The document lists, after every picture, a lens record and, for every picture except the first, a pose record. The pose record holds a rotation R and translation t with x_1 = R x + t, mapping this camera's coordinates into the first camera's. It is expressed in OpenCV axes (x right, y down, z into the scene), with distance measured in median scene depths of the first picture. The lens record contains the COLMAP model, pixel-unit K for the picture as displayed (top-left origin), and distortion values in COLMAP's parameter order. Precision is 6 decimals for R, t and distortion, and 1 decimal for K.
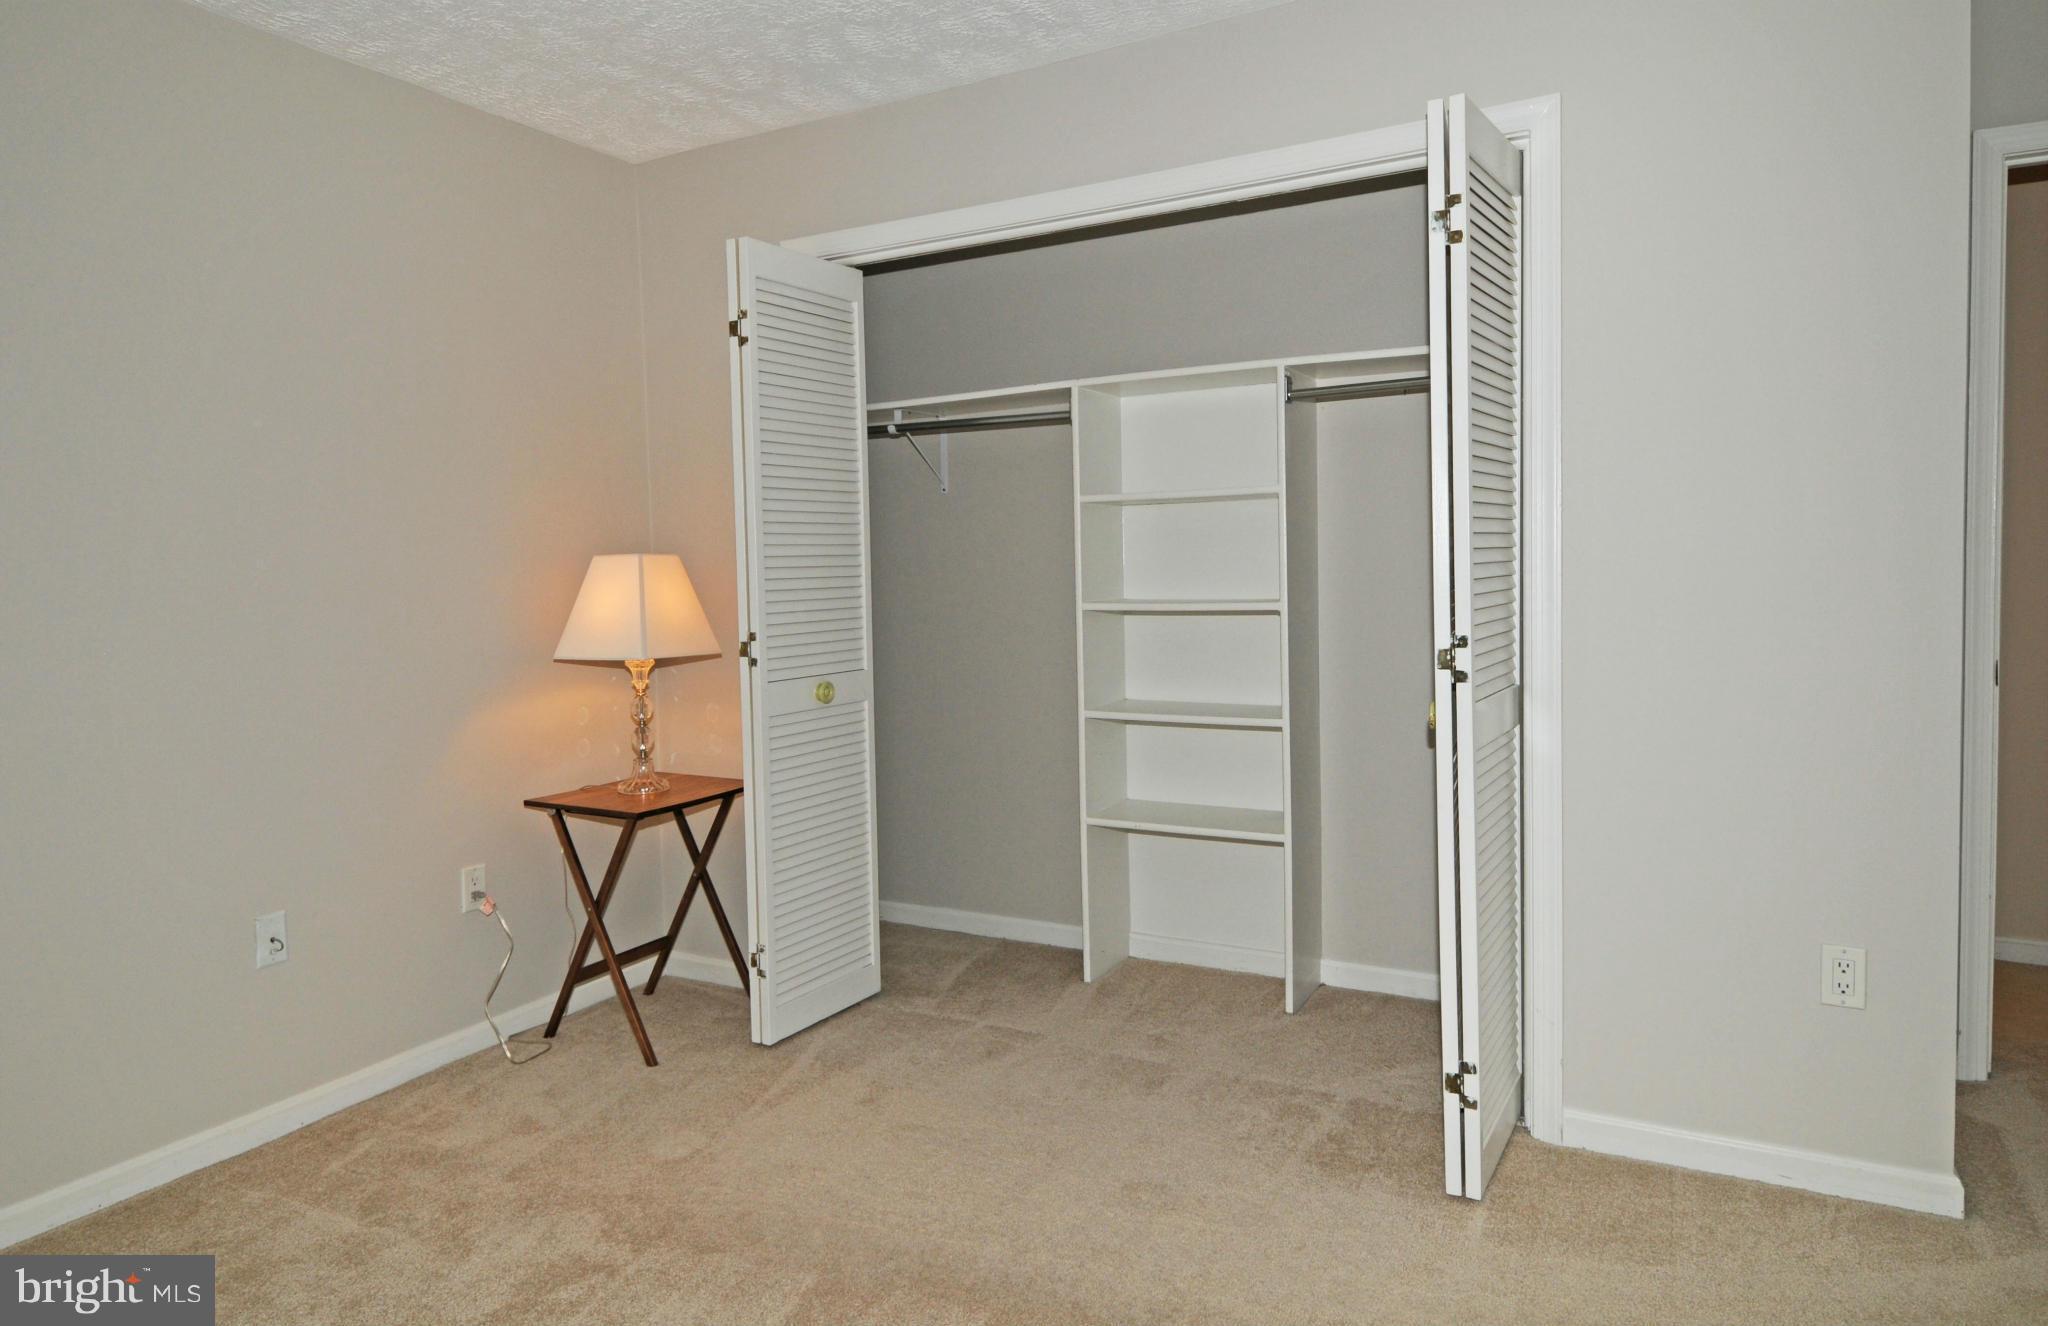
lens RADIAL K [[1264.8, 0, 1027.6], [0, 1264.8, 623.1], [0, 0, 1]] dist [0.007716, -0.000298]
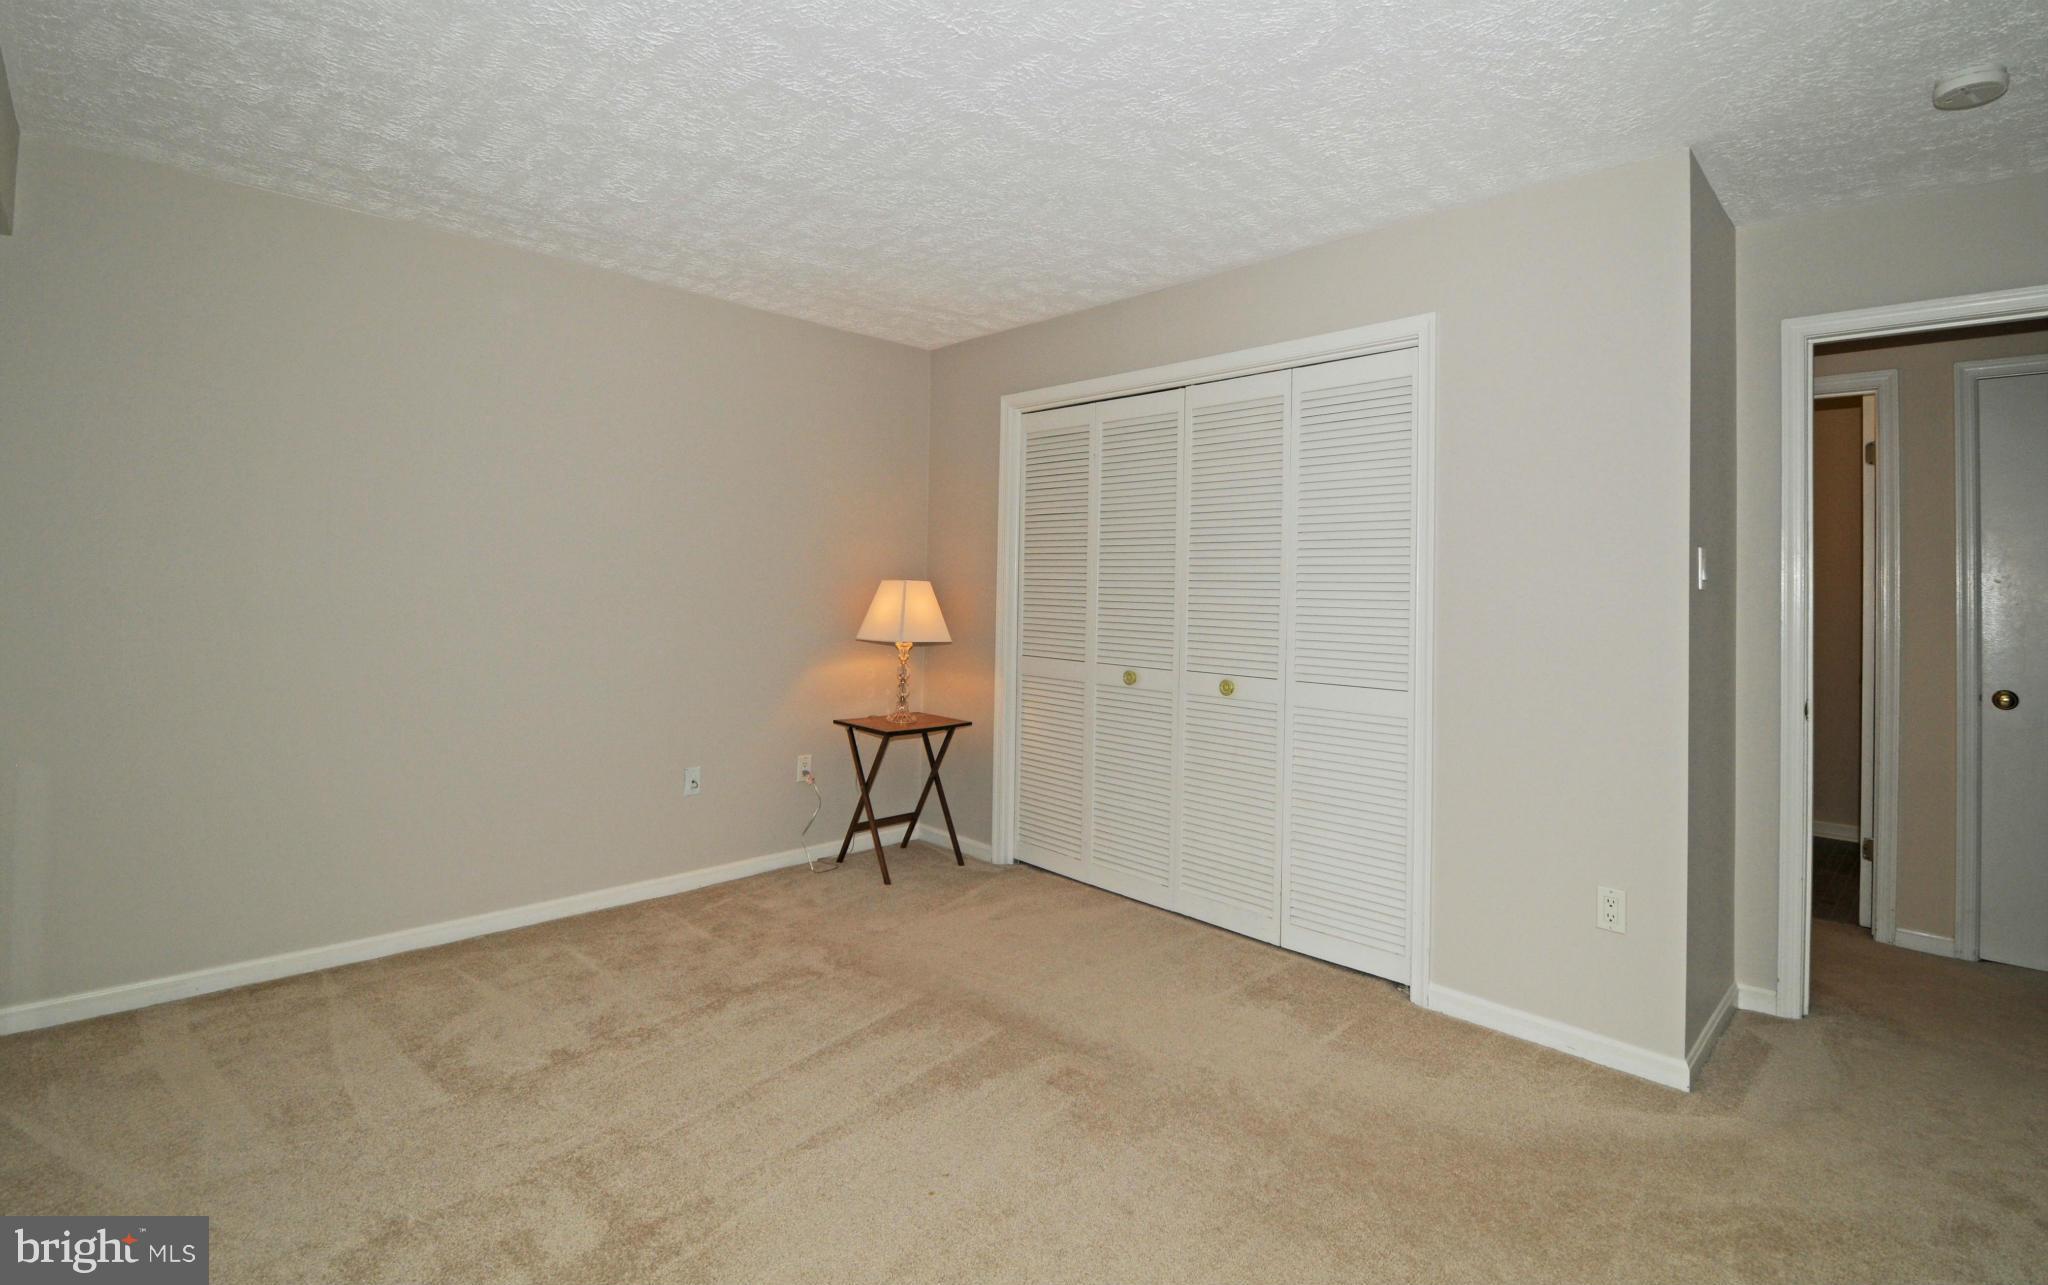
lens RADIAL K [[932.7, 0, 1028.2], [0, 932.7, 568.2], [0, 0, 1]] dist [0.020860, -0.026383]
pose [[0.958952, 0.037972, -0.281014, 0.236252], [-0.058160, 0.996263, -0.063850, -0.000568], [0.277540, 0.077573, 0.957577, -0.184881]]
